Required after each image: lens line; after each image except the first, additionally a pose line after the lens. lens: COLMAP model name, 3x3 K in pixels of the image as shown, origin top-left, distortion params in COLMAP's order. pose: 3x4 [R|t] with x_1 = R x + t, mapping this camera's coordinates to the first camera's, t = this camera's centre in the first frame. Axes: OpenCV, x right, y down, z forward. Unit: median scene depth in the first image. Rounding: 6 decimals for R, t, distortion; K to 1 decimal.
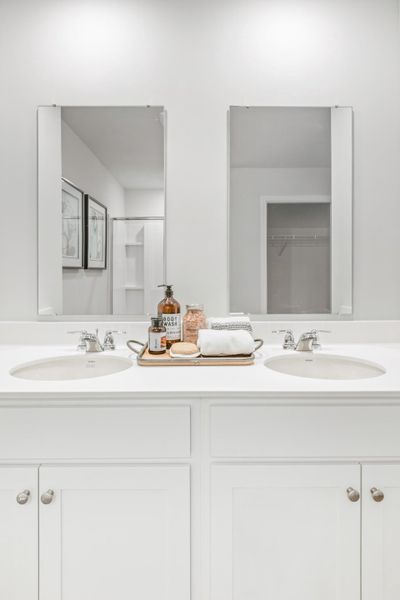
lens RADIAL K [[305.6, 0, 187.5], [0, 305.6, 277.5], [0, 0, 1]] dist [-0.004501, -0.000279]
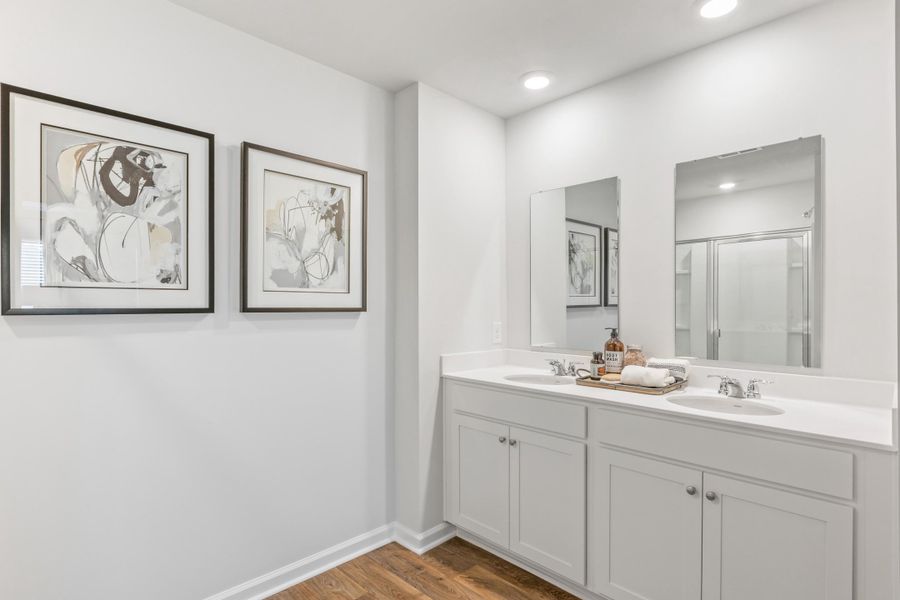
lens RADIAL K [[457.6, 0, 450.0], [0, 457.6, 300.0], [0, 0, 1]] dist [0.000105, -0.000057]
pose [[0.689782, -0.008116, -0.723971, 0.766288], [-0.000964, 0.999926, -0.012128, -0.061553], [0.724016, 0.009064, 0.689724, -0.706800]]
